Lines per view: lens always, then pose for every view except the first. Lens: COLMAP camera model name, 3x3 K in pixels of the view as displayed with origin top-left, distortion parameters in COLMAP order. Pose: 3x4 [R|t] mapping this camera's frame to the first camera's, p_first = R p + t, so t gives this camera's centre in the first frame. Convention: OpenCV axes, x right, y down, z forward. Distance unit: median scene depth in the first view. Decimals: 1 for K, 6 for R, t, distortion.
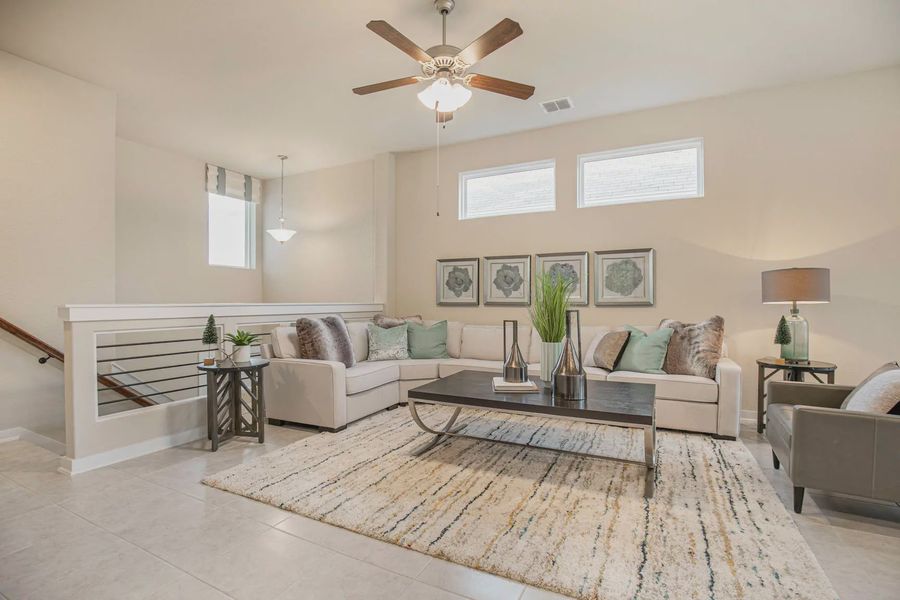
lens RADIAL K [[420.0, 0, 457.2], [0, 420.0, 301.9], [0, 0, 1]] dist [-0.029821, 0.003890]
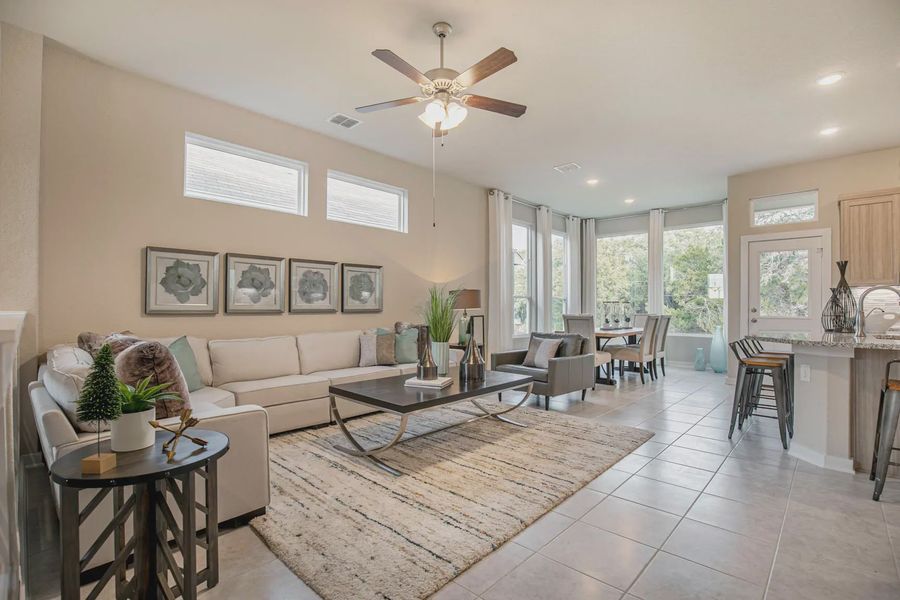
lens RADIAL K [[420.0, 0, 450.8], [0, 420.0, 302.9], [0, 0, 1]] dist [-0.029821, 0.003890]
pose [[0.285420, 0.010155, 0.958349, -0.846247], [0.002901, 0.999930, -0.011460, -0.003127], [-0.958398, 0.006051, 0.285370, 0.552205]]
